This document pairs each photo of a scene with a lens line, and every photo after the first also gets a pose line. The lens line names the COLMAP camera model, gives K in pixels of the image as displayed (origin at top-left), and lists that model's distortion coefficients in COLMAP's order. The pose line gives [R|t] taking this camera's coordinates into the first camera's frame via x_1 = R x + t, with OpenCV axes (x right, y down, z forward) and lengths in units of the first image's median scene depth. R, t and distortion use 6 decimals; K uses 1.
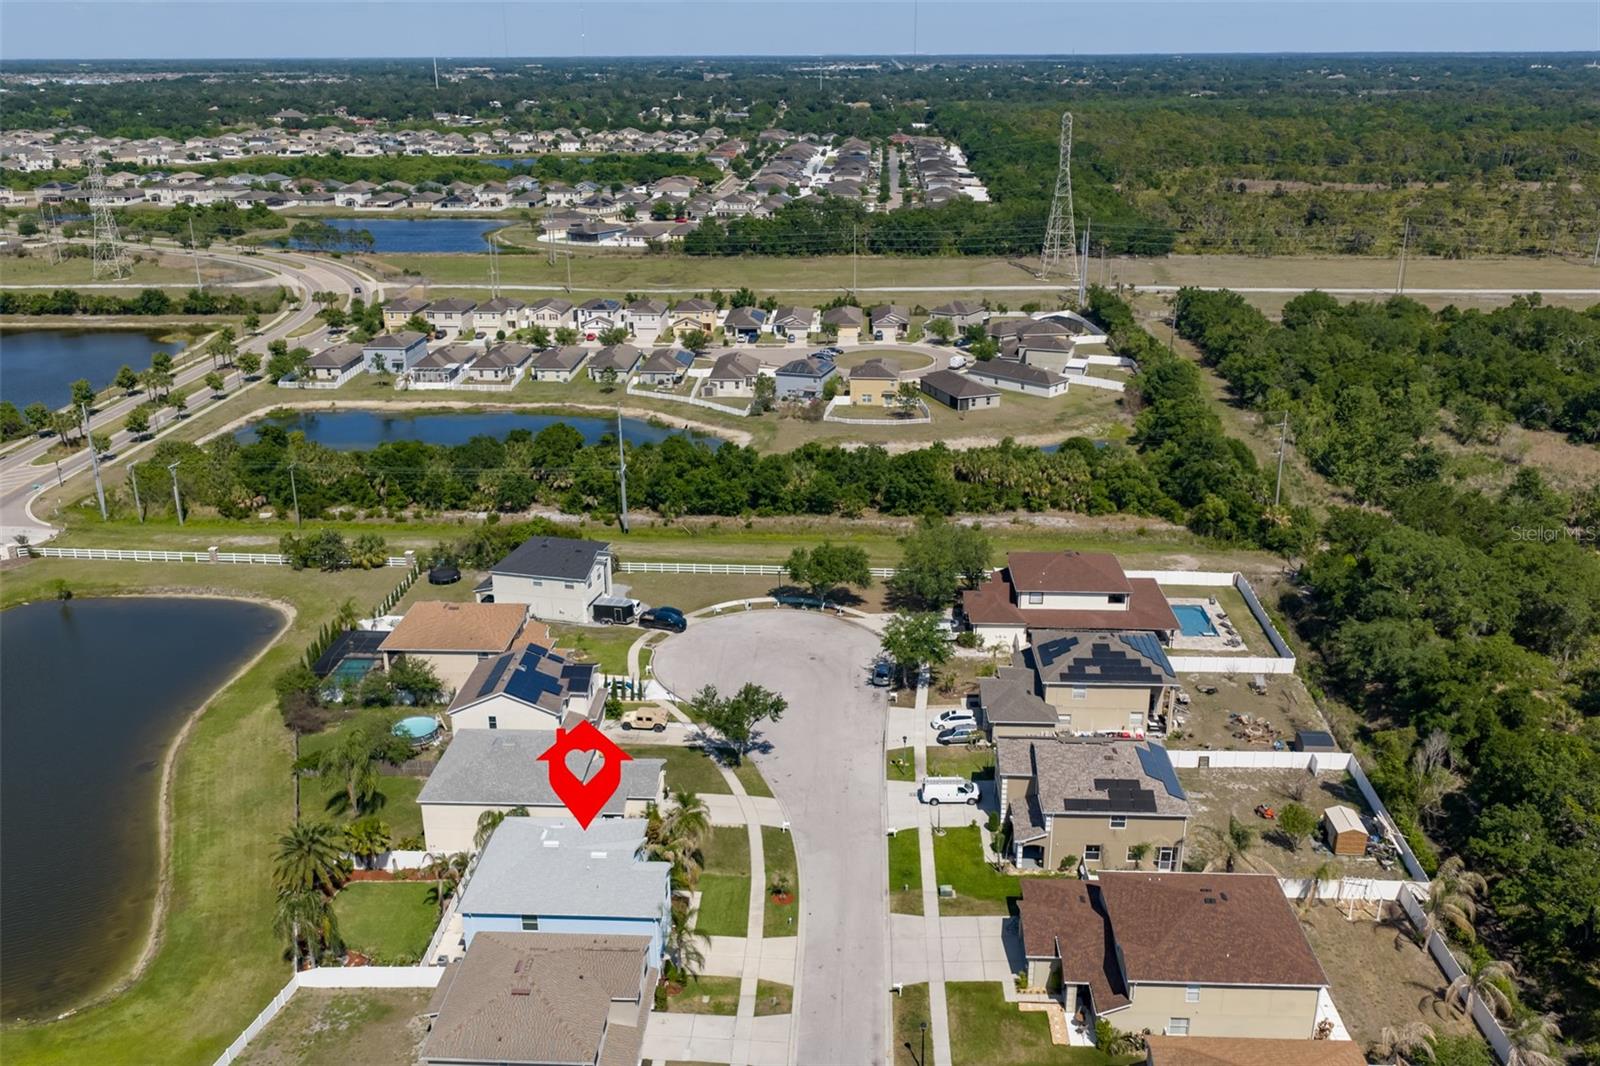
lens RADIAL K [[1324.6, 0, 805.0], [0, 1324.6, 532.5], [0, 0, 1]] dist [0.018950, -0.036085]
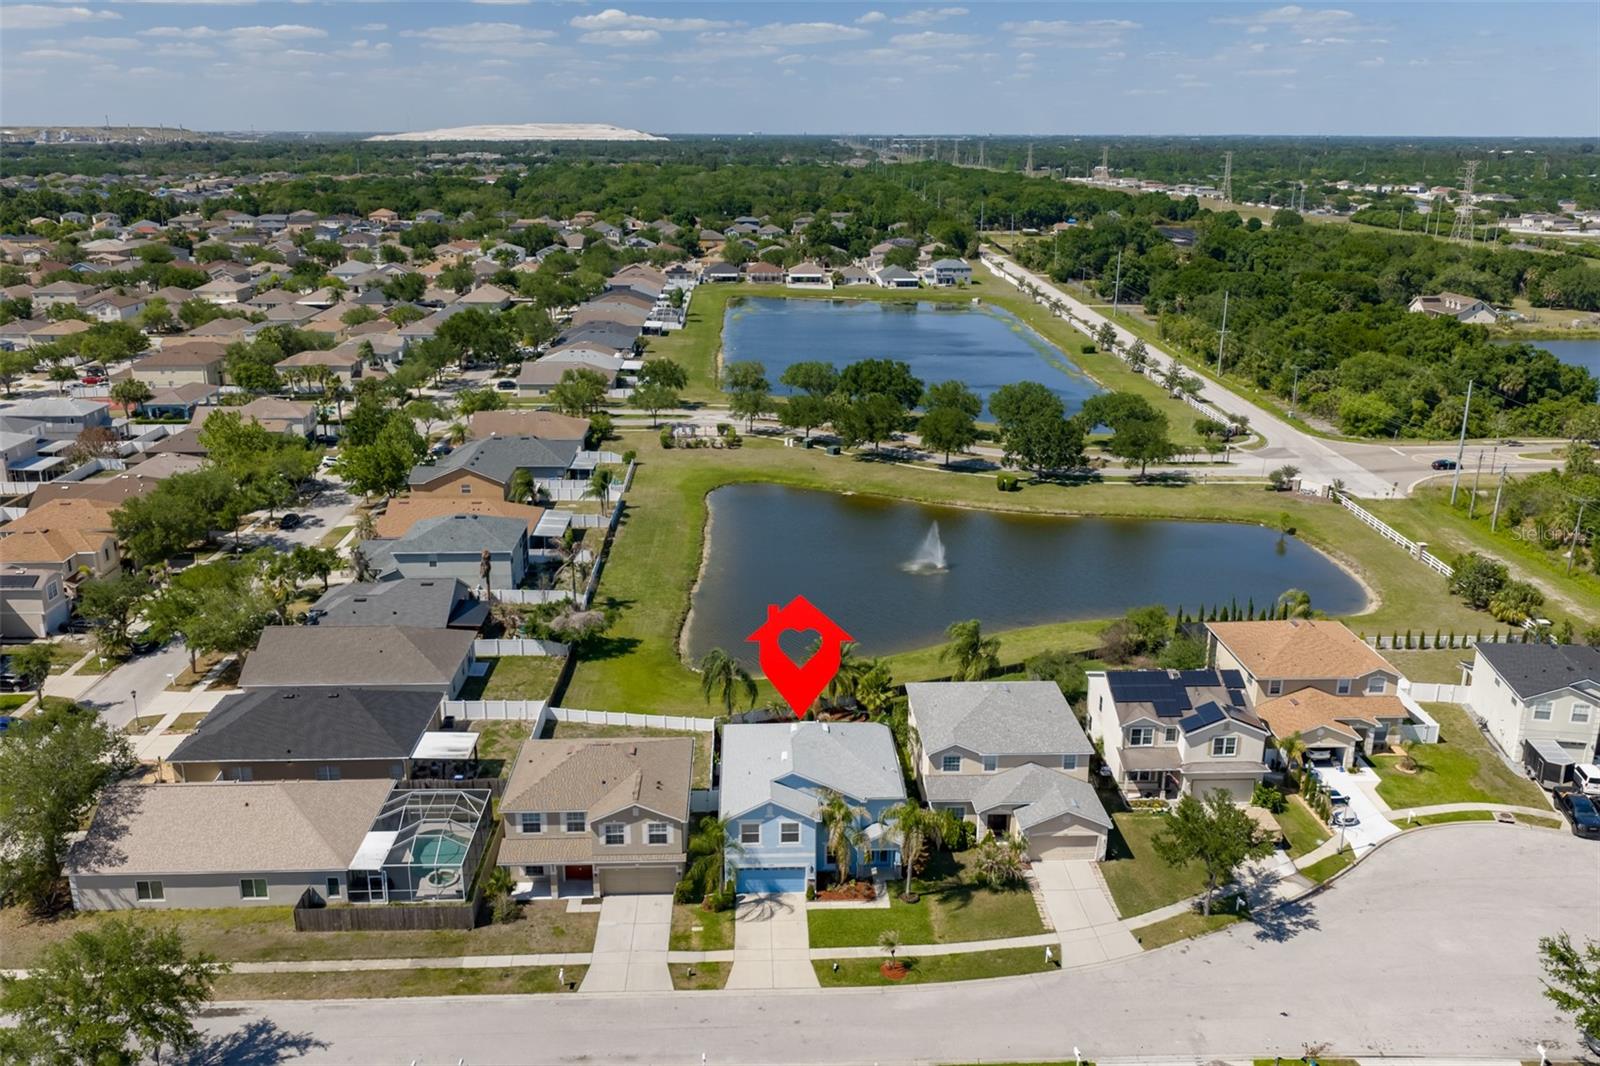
lens RADIAL K [[1324.6, 0, 805.0], [0, 1324.6, 532.5], [0, 0, 1]] dist [0.018950, -0.036085]
pose [[0.083857, 0.290983, -0.953046, 0.275814], [-0.341801, 0.906791, 0.246786, -0.054134], [0.936024, 0.305057, 0.175499, 0.321540]]
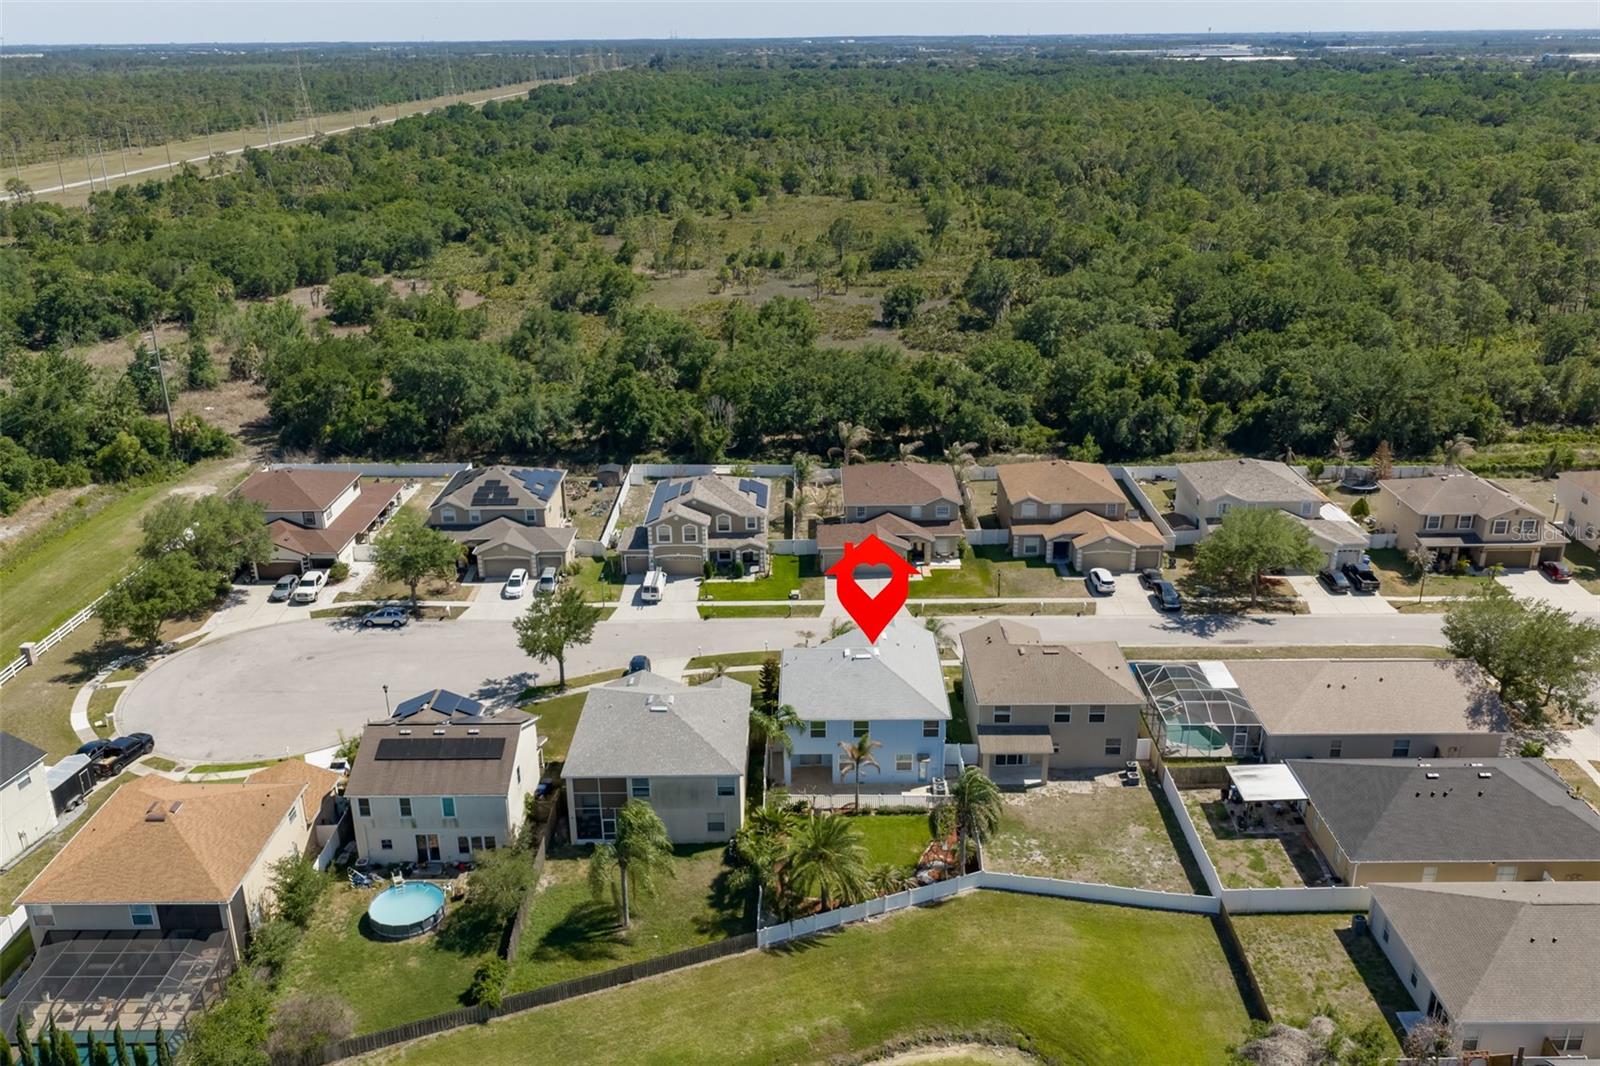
lens RADIAL K [[1324.6, 0, 805.0], [0, 1324.6, 532.5], [0, 0, 1]] dist [0.018950, -0.036085]
pose [[-0.041454, -0.347223, 0.936866, -0.451775], [0.348808, 0.873647, 0.339226, -0.086605], [-0.936277, 0.340848, 0.084898, 0.377447]]
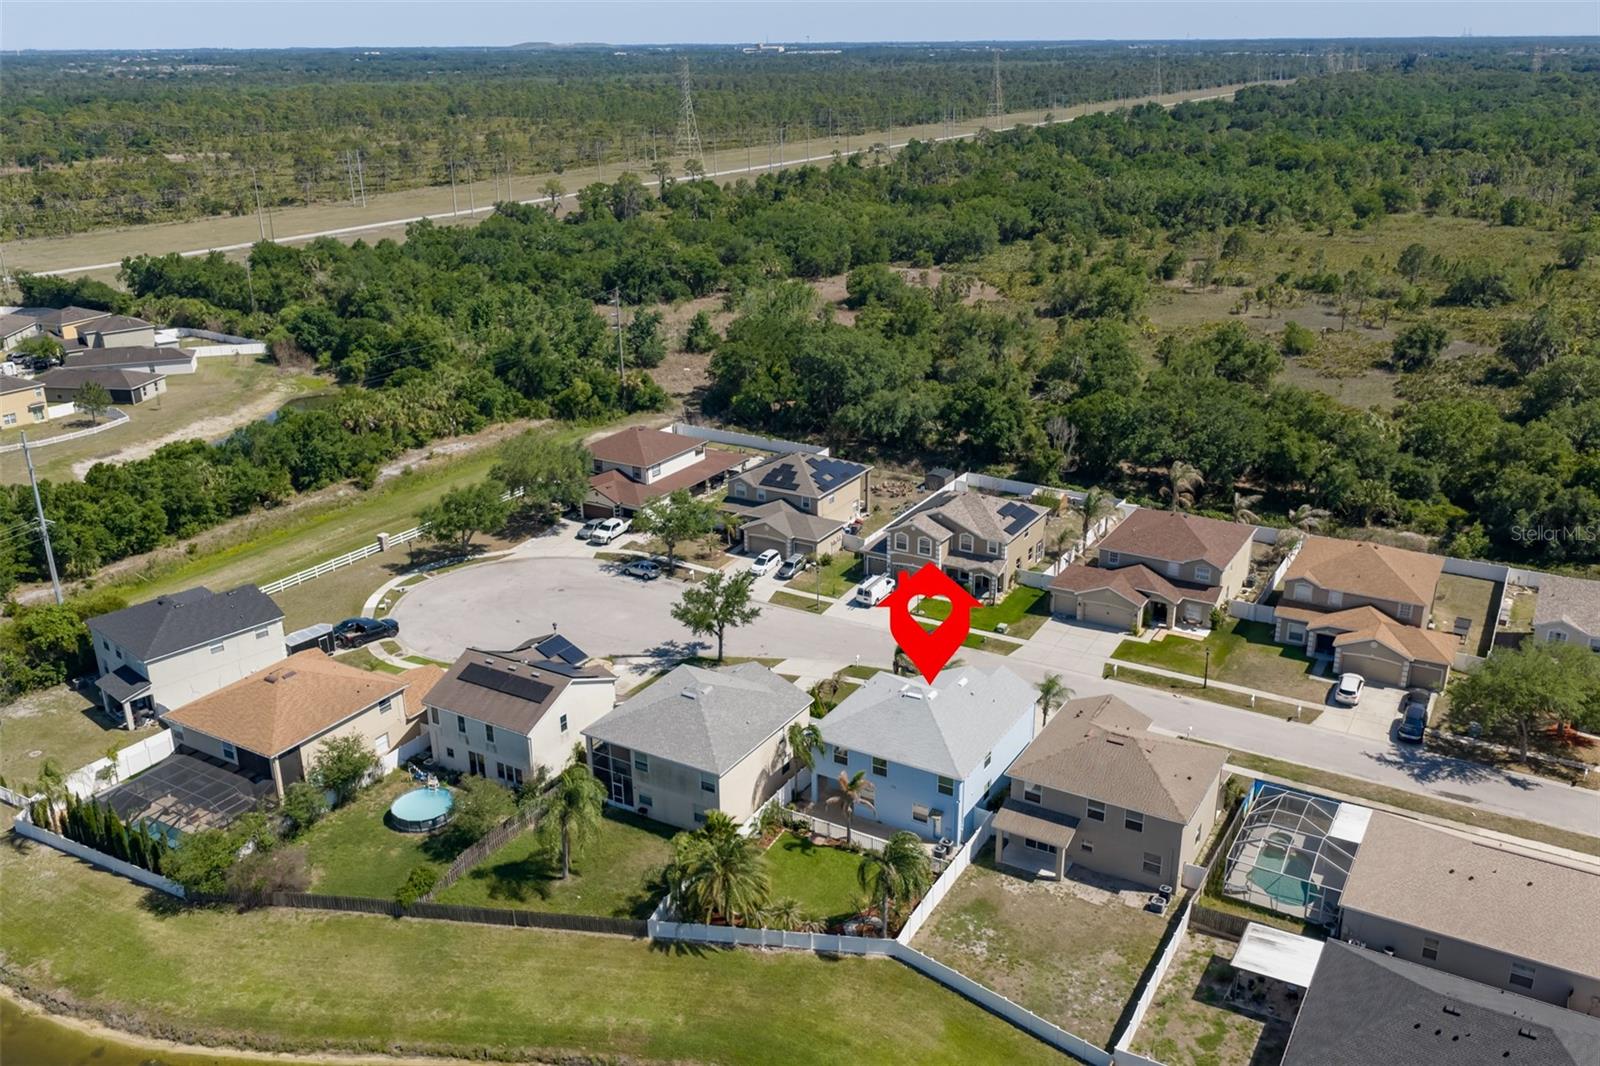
lens RADIAL K [[1324.6, 0, 805.0], [0, 1324.6, 532.5], [0, 0, 1]] dist [0.018950, -0.036085]
pose [[0.469824, -0.307830, 0.827349, -0.407587], [0.308148, 0.935463, 0.173069, -0.030904], [-0.827231, 0.173634, 0.534360, 0.215853]]
